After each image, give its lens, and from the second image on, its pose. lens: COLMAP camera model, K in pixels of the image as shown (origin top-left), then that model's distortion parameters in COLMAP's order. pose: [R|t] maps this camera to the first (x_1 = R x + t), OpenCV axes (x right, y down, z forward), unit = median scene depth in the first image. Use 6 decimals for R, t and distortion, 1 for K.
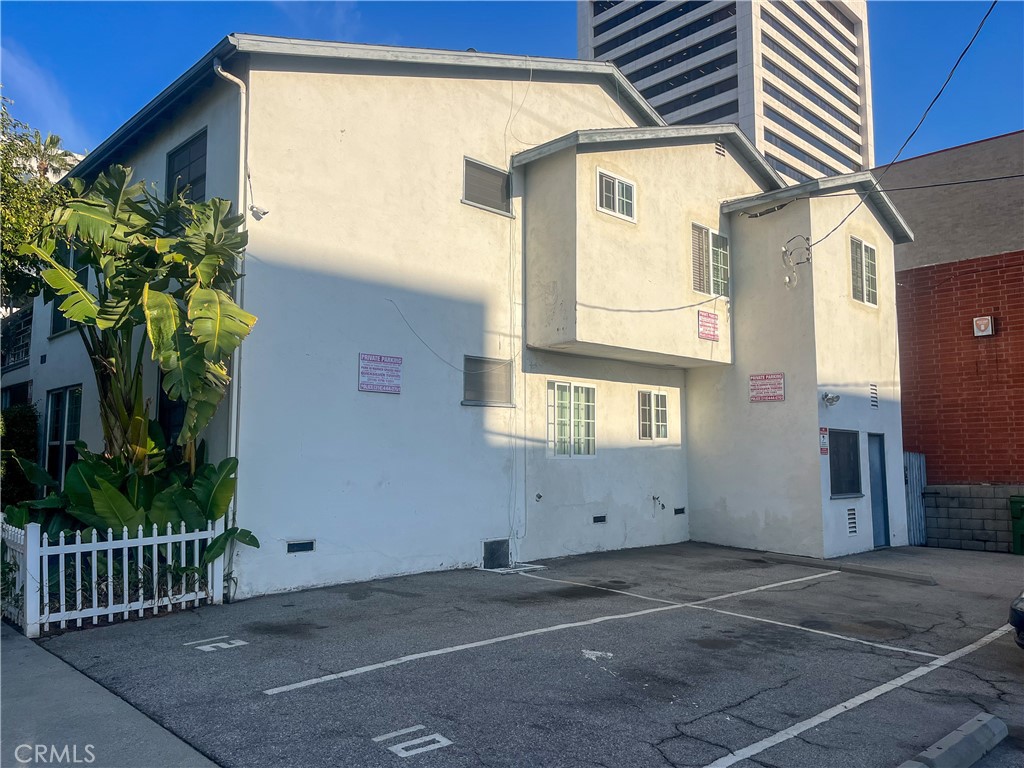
lens RADIAL K [[771.2, 0, 508.3], [0, 771.2, 387.7], [0, 0, 1]] dist [0.036088, -0.045319]
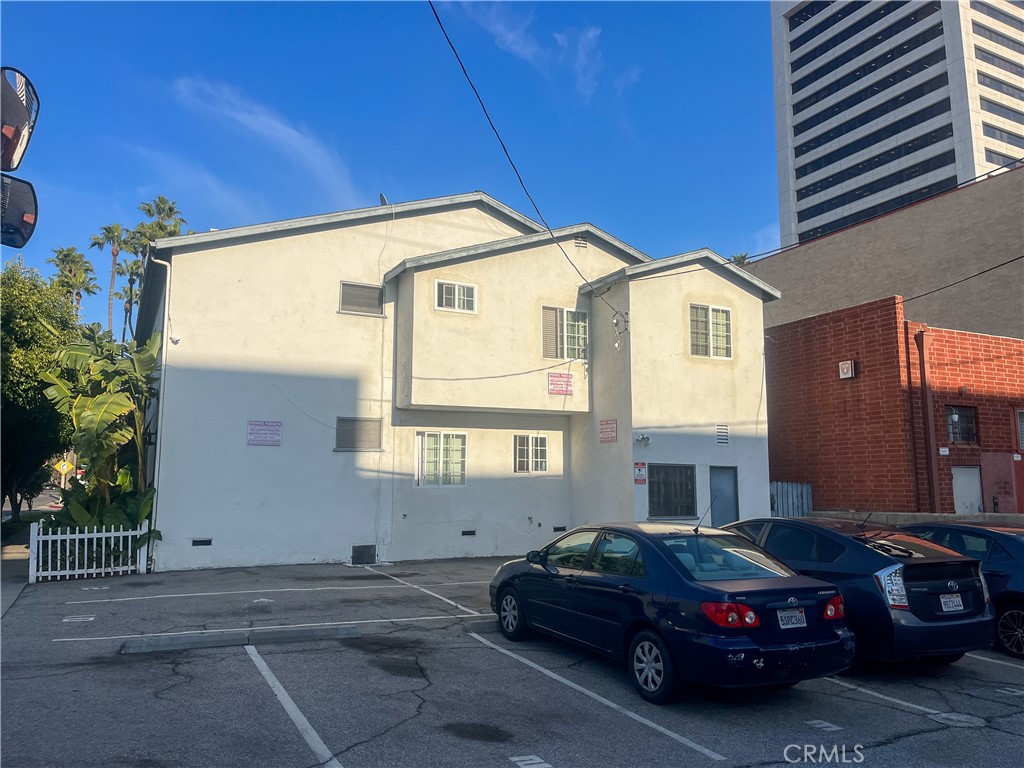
lens RADIAL K [[771.2, 0, 513.8], [0, 771.2, 380.2], [0, 0, 1]] dist [0.036088, -0.045319]
pose [[0.957471, -0.038967, -0.285887, 0.609761], [0.026061, 0.998468, -0.048813, -0.027695], [0.287352, 0.039286, 0.957019, -0.278417]]
